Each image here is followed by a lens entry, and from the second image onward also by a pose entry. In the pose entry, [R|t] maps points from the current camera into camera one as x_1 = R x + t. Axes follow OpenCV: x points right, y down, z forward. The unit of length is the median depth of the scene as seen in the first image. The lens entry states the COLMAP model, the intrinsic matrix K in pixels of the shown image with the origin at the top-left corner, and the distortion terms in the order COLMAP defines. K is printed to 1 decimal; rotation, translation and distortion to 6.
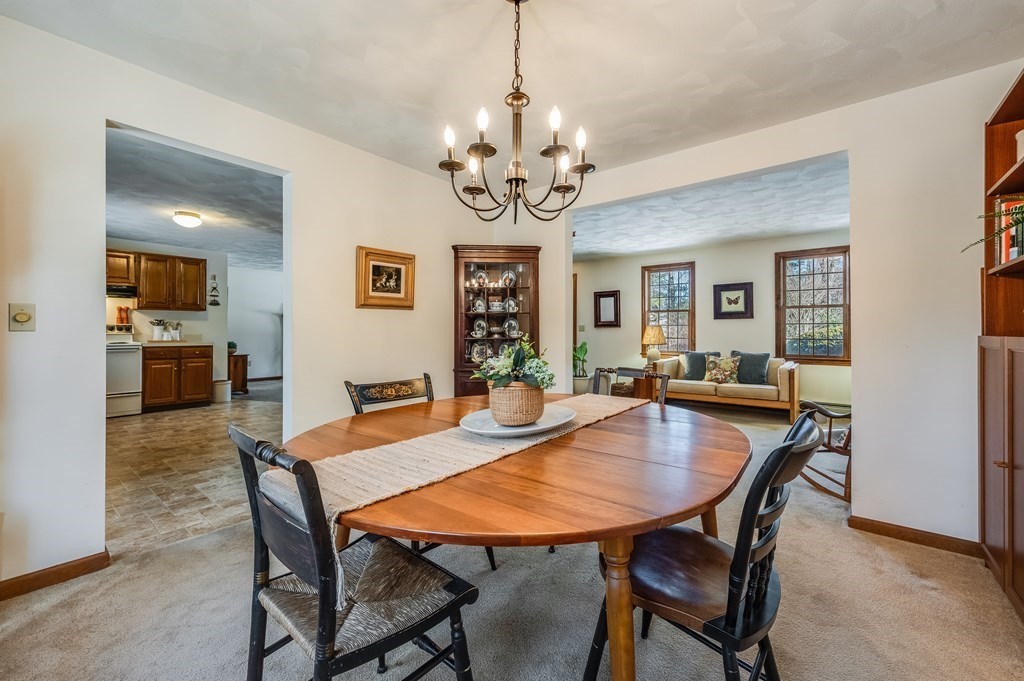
lens RADIAL K [[408.0, 0, 512.2], [0, 408.0, 329.2], [0, 0, 1]] dist [0.000611, 0.000109]
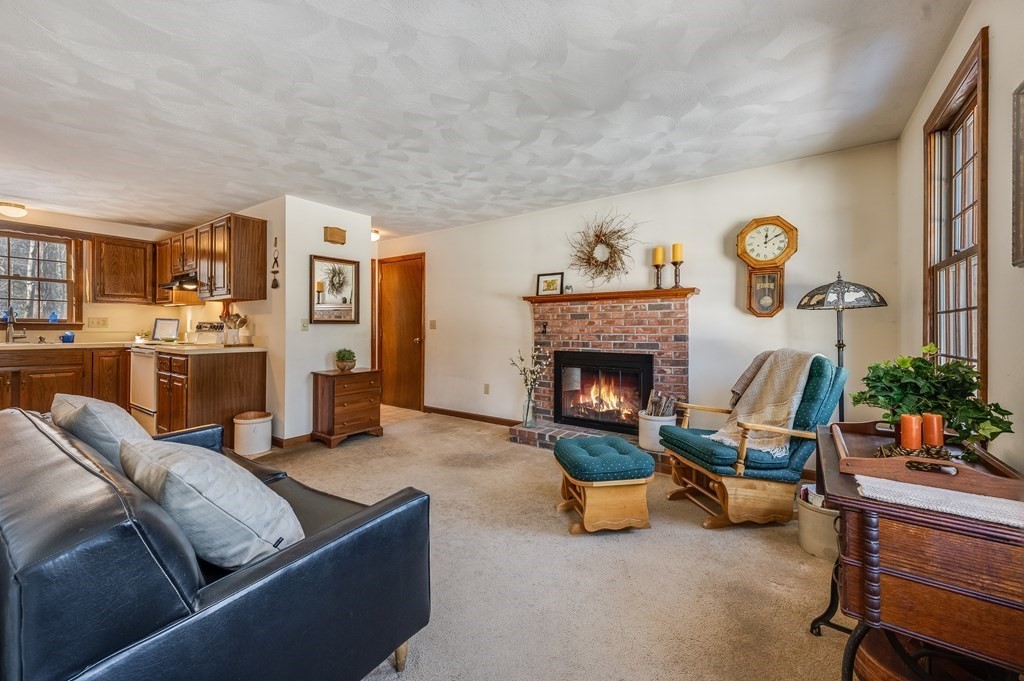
lens RADIAL K [[408.0, 0, 512.2], [0, 408.0, 329.2], [0, 0, 1]] dist [0.000611, 0.000109]
pose [[0.060648, -0.000534, -0.998159, -0.110141], [-0.002446, 0.999997, -0.000683, 0.002147], [0.998156, 0.002483, 0.060647, 1.415482]]
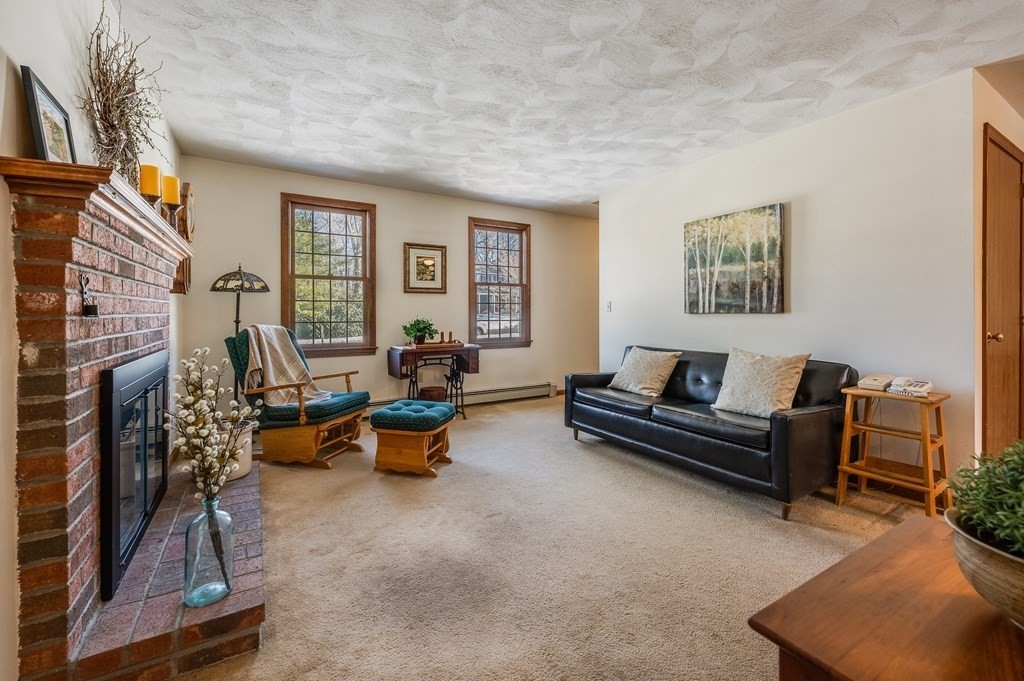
lens RADIAL K [[408.0, 0, 512.2], [0, 408.0, 329.2], [0, 0, 1]] dist [0.000611, 0.000109]
pose [[0.351853, -0.038672, 0.935256, -0.922752], [-0.010787, 0.998912, 0.045362, -0.001090], [-0.935993, -0.026049, 0.351054, 1.246419]]
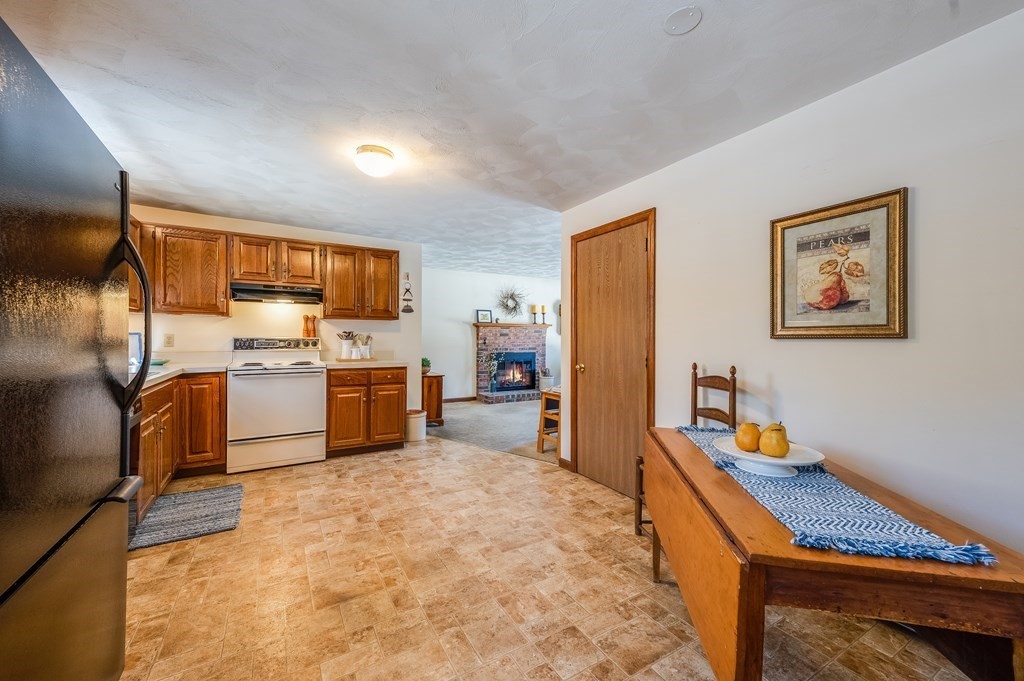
lens RADIAL K [[399.0, 0, 521.7], [0, 399.0, 339.1], [0, 0, 1]] dist [0.001912, 0.000220]
pose [[0.943942, 0.005504, -0.330065, -0.298082], [-0.003182, 0.999966, 0.007574, -0.015766], [0.330095, -0.006099, 0.943928, 0.386620]]
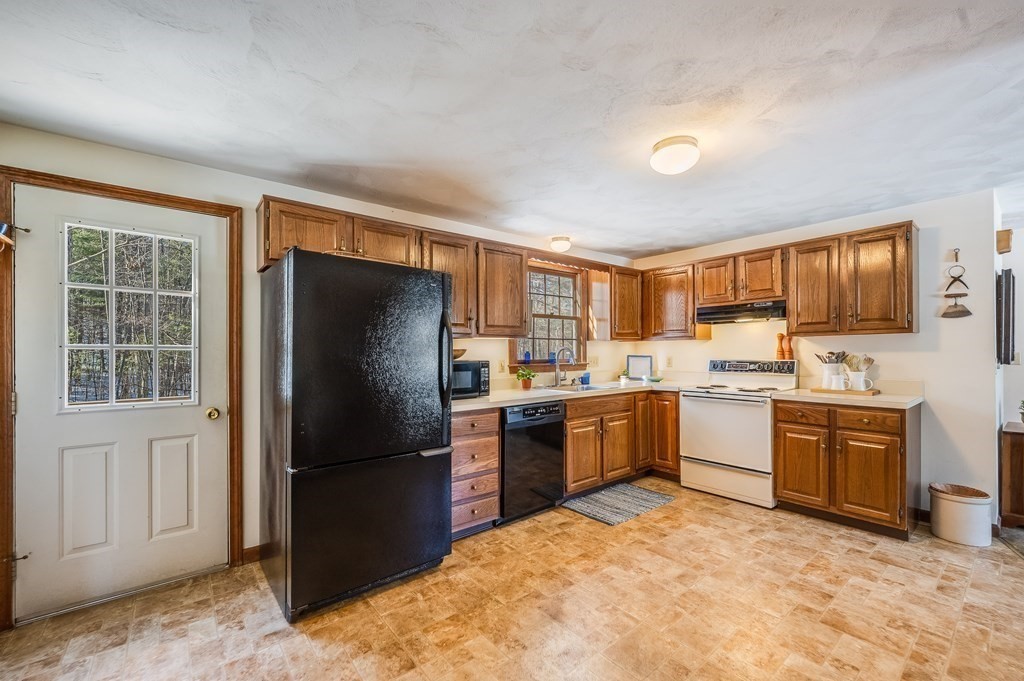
lens RADIAL K [[420.4, 0, 511.2], [0, 420.4, 352.1], [0, 0, 1]] dist [0.000406, -0.000020]
pose [[-0.210439, 0.000940, -0.977607, -0.188506], [0.012540, 0.999920, -0.001738, -0.027335], [0.977527, -0.012625, -0.210433, 0.665853]]
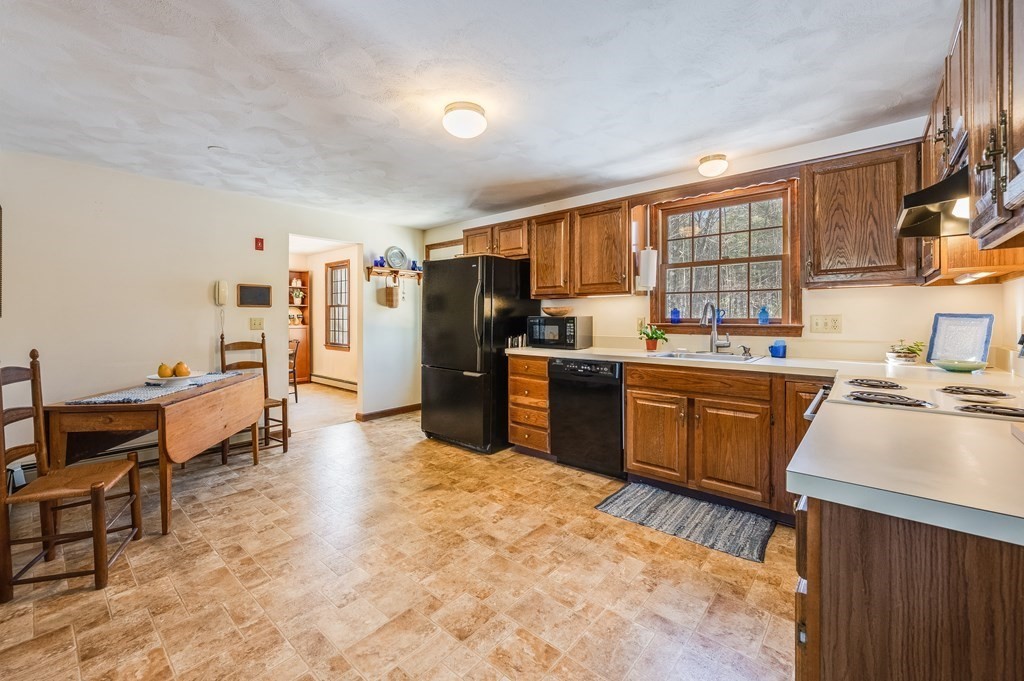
lens RADIAL K [[417.8, 0, 512.4], [0, 417.8, 315.5], [0, 0, 1]] dist [0.000670, -0.000002]
pose [[-0.999421, 0.000171, 0.034037, -0.638285], [-0.000162, 0.999952, -0.009792, -0.014176], [-0.034037, -0.009792, -0.999373, 1.116325]]
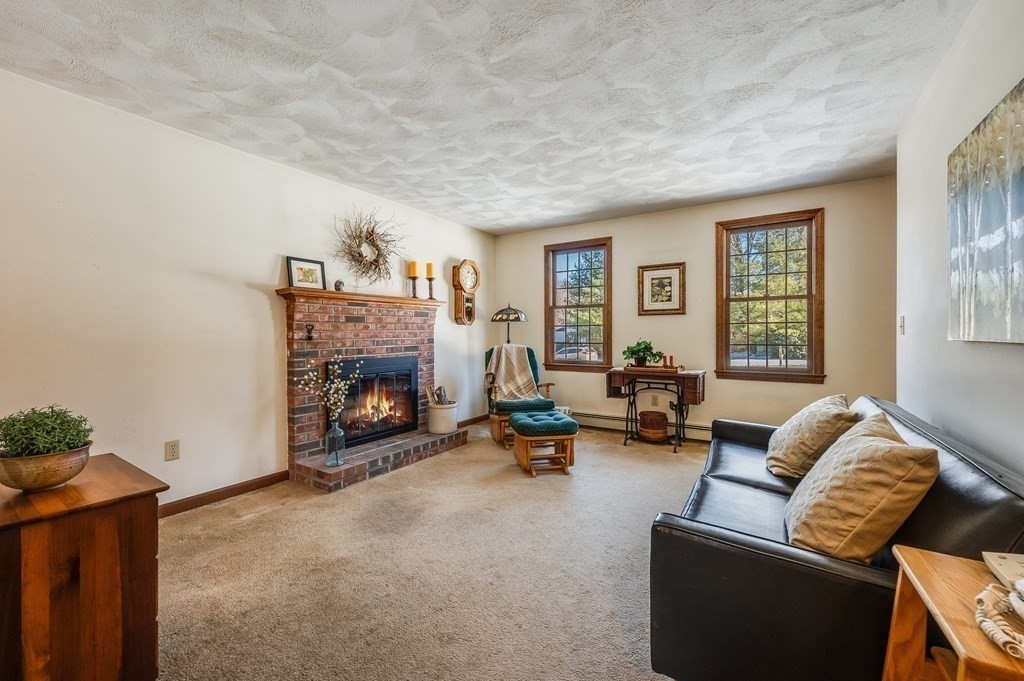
lens RADIAL K [[411.0, 0, 512.0], [0, 411.0, 340.5], [0, 0, 1]] dist [0.000558, 0.000053]
pose [[0.993498, -0.003283, 0.113799, -0.615451], [0.000869, 0.999774, 0.021254, -0.001777], [-0.113843, -0.021017, 0.993276, 0.961037]]
